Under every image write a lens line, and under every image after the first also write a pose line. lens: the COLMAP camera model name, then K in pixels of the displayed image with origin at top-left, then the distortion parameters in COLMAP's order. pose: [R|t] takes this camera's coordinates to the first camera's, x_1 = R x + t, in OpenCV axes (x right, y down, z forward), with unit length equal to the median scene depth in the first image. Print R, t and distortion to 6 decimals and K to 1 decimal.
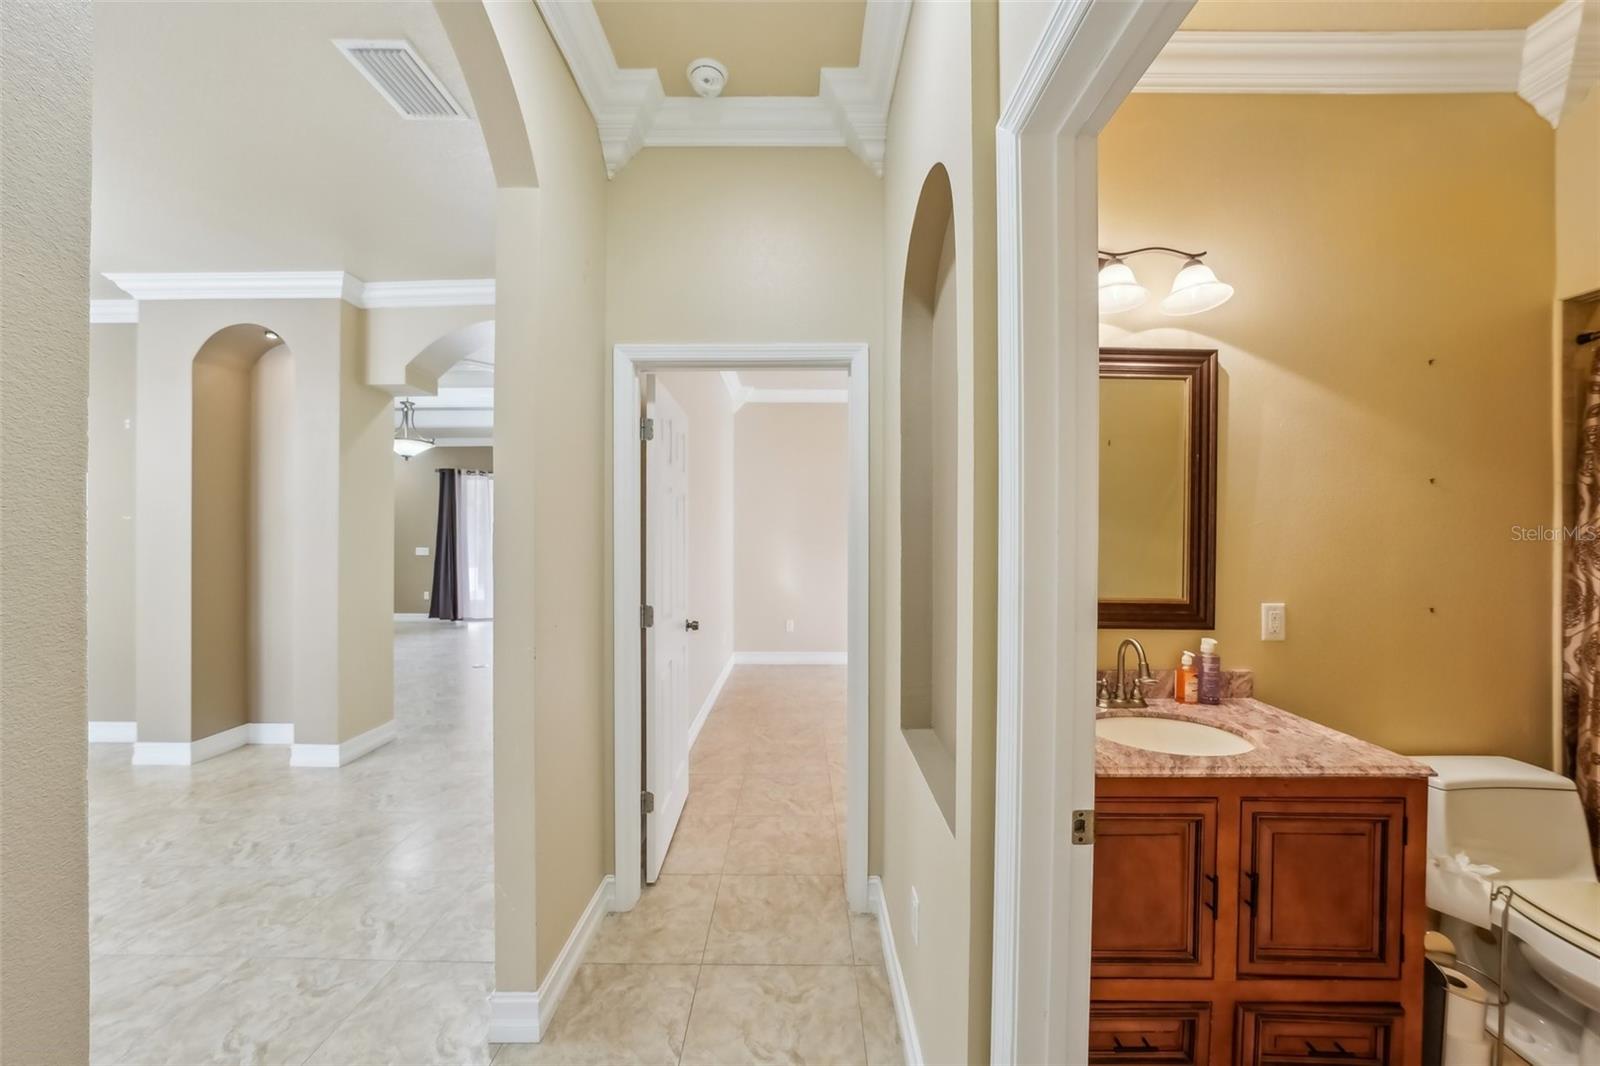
lens RADIAL K [[598.7, 0, 788.3], [0, 598.7, 527.4], [0, 0, 1]] dist [-0.004010, 0.000930]
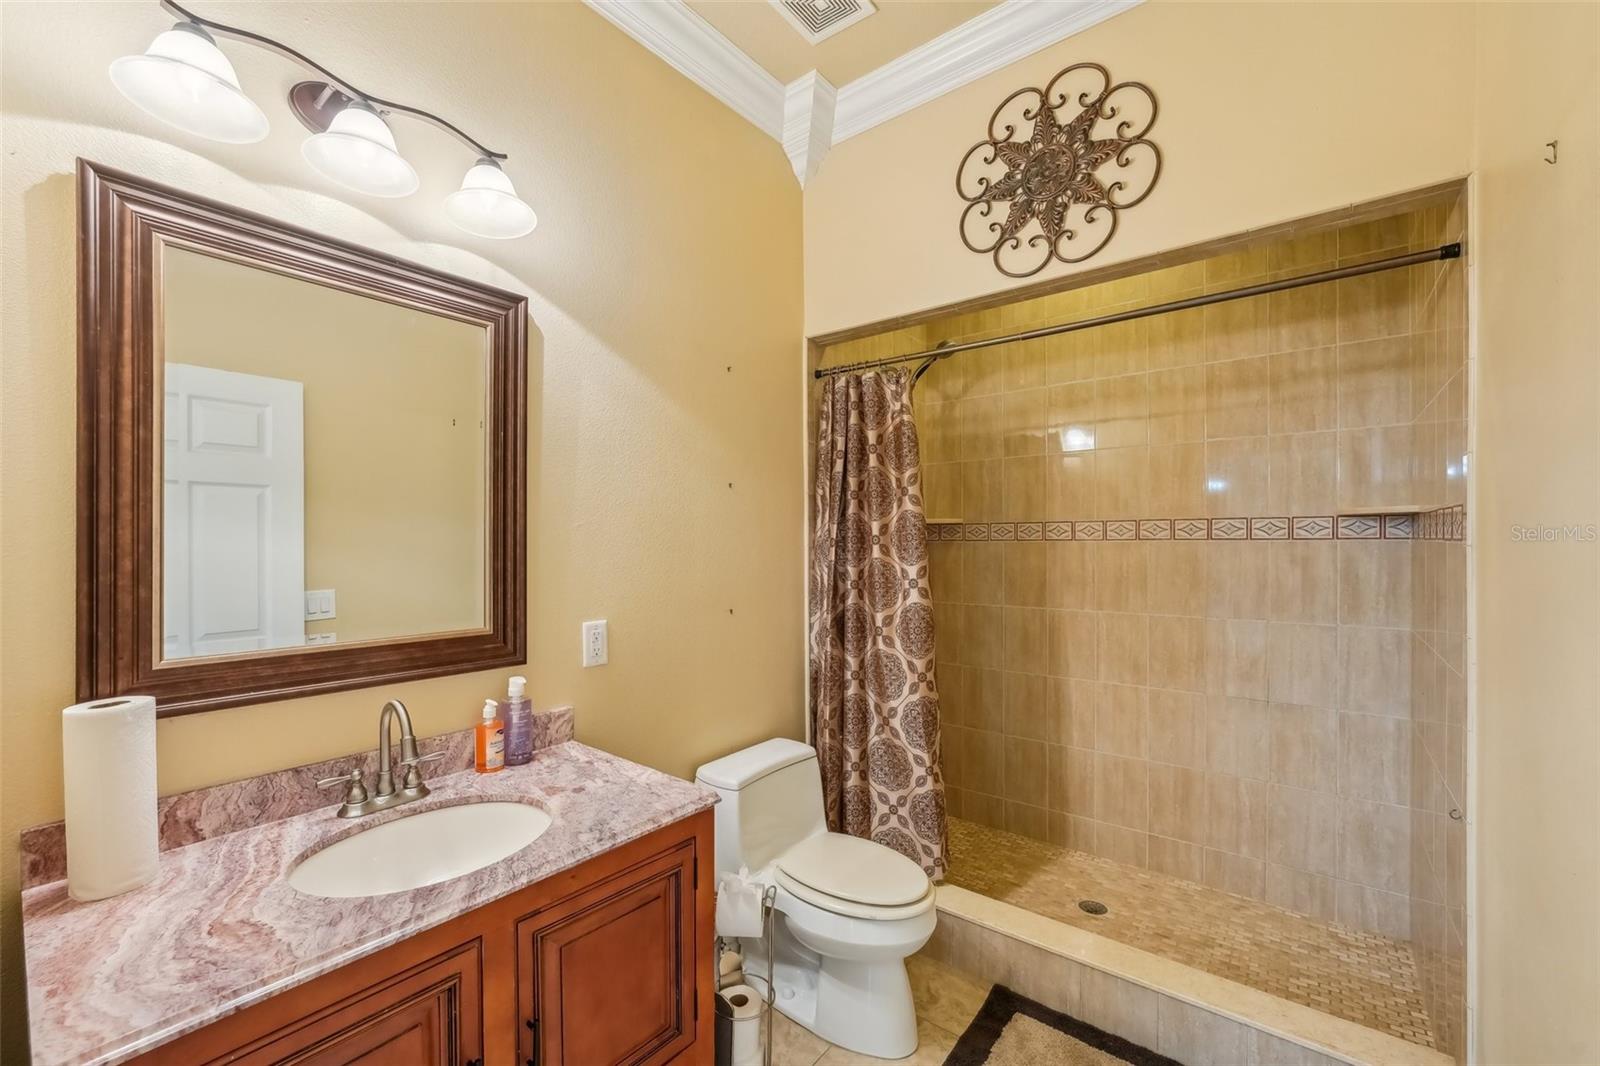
lens RADIAL K [[673.7, 0, 809.4], [0, 673.7, 542.1], [0, 0, 1]] dist [-0.015833, 0.000846]
pose [[0.614759, -0.010221, 0.788649, 0.274557], [0.006813, 0.999948, 0.007648, 0.012477], [-0.788685, 0.000672, 0.614797, 0.198190]]
